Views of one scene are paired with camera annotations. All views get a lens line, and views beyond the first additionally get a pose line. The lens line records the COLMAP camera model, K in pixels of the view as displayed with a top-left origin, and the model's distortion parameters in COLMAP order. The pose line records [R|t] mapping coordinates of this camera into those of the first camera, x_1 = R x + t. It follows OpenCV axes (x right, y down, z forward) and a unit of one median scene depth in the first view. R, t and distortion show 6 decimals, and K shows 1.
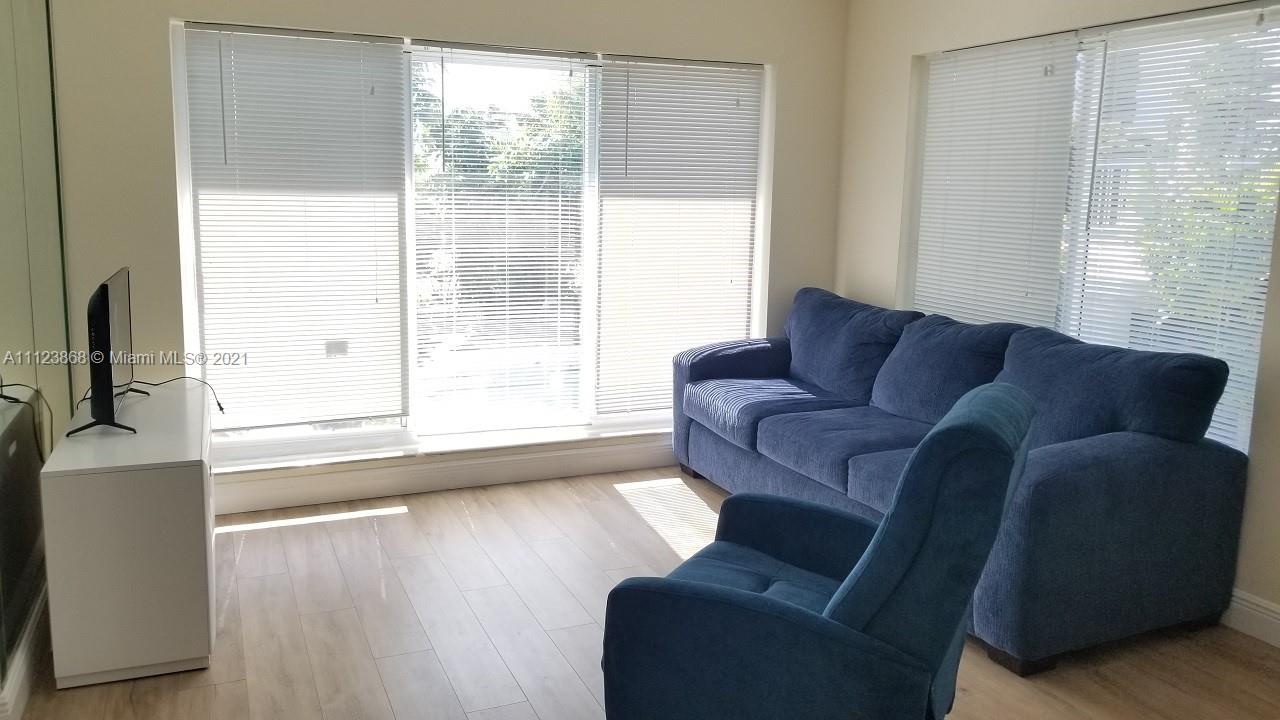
lens RADIAL K [[981.0, 0, 640.0], [0, 981.0, 360.0], [0, 0, 1]] dist [0.004466, -0.003572]
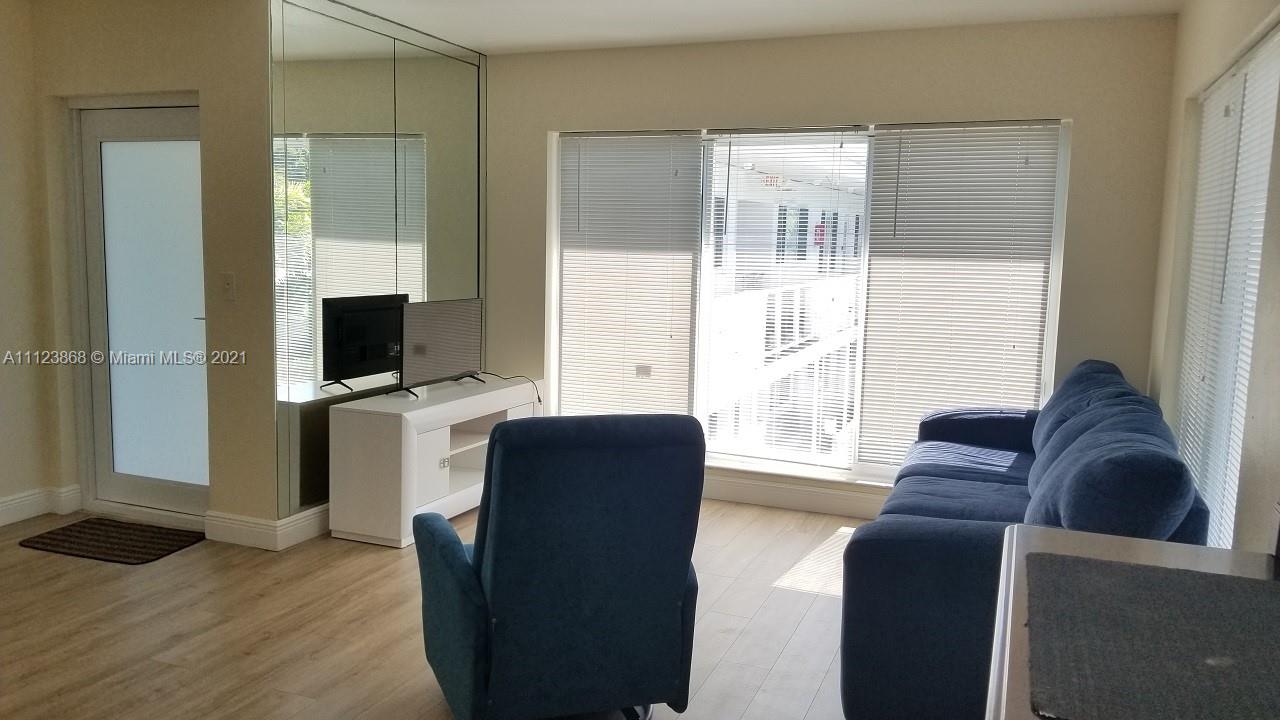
lens RADIAL K [[956.4, 0, 641.5], [0, 956.4, 366.1], [0, 0, 1]] dist [-0.004493, -0.008025]
pose [[0.698631, 0.085631, -0.710340, 0.552934], [-0.130007, 0.991478, -0.008343, -0.007296], [0.703572, 0.098178, 0.703810, 0.106572]]
